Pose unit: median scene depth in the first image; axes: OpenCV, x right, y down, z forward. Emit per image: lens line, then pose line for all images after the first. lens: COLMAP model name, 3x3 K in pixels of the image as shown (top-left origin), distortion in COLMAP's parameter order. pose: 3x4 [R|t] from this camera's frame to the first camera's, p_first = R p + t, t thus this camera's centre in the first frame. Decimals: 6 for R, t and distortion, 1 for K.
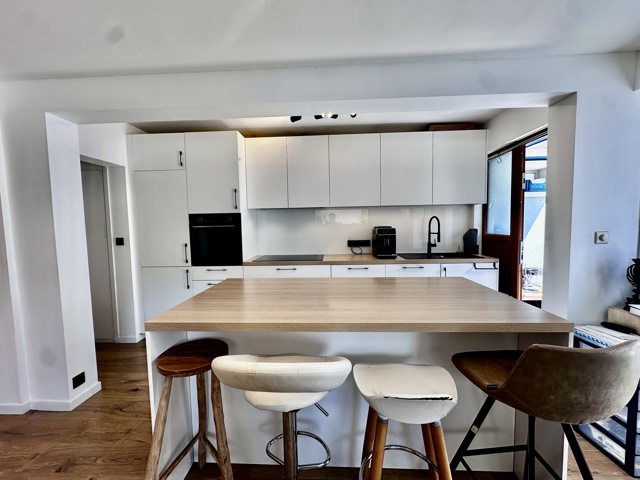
lens RADIAL K [[256.1, 0, 317.6], [0, 256.1, 241.2], [0, 0, 1]] dist [-0.002240, 0.000311]
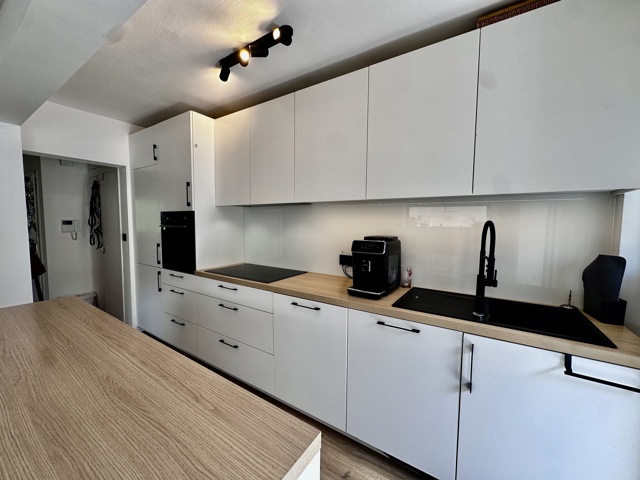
lens RADIAL K [[256.1, 0, 320.0], [0, 256.1, 239.9], [0, 0, 1]] dist [-0.002240, 0.000311]
pose [[0.860321, 0.063119, -0.505830, 0.455287], [-0.060469, 0.997935, 0.021678, -0.058164], [0.506154, 0.011937, 0.862361, 0.481746]]
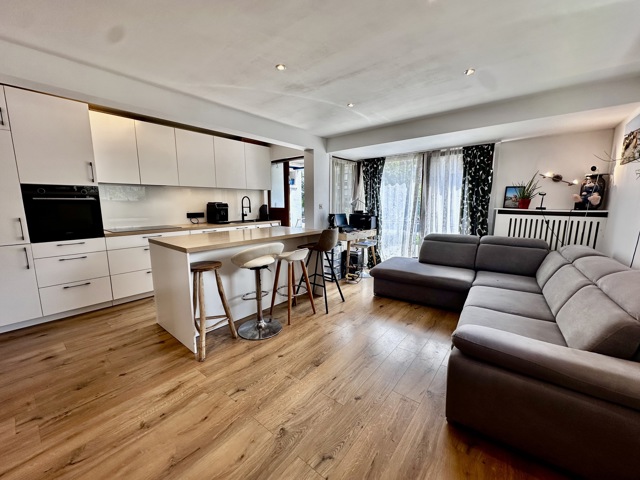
lens RADIAL K [[256.1, 0, 317.1], [0, 256.1, 240.4], [0, 0, 1]] dist [-0.002240, 0.000311]
pose [[0.602730, -0.100474, 0.791594, -0.587171], [0.043537, 0.994704, 0.093105, 0.047422], [-0.796756, -0.021654, 0.603912, -0.325285]]
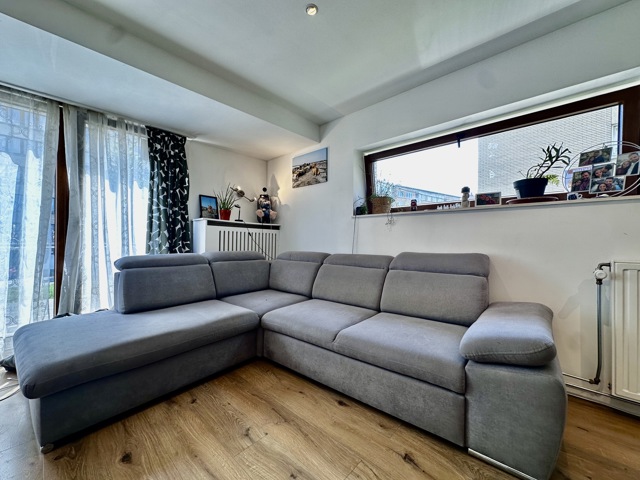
lens RADIAL K [[256.1, 0, 319.1], [0, 256.1, 240.1], [0, 0, 1]] dist [-0.002240, 0.000311]
pose [[-0.762512, 0.013373, 0.646836, -0.062815], [0.046692, 0.998317, 0.034403, 0.115217], [-0.645287, 0.056435, -0.761853, 0.188960]]
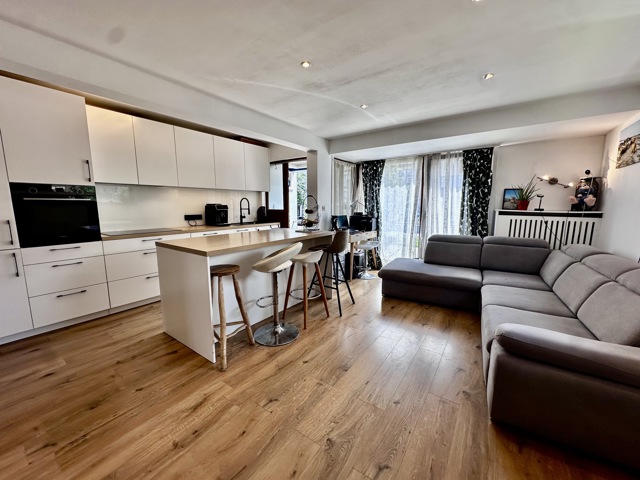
lens RADIAL K [[256.1, 0, 317.4], [0, 256.1, 239.8], [0, 0, 1]] dist [-0.002240, 0.000311]
pose [[0.545811, -0.095765, 0.832418, -0.640735], [0.046531, 0.995379, 0.084002, 0.046703], [-0.836615, -0.007116, 0.547745, -0.218836]]
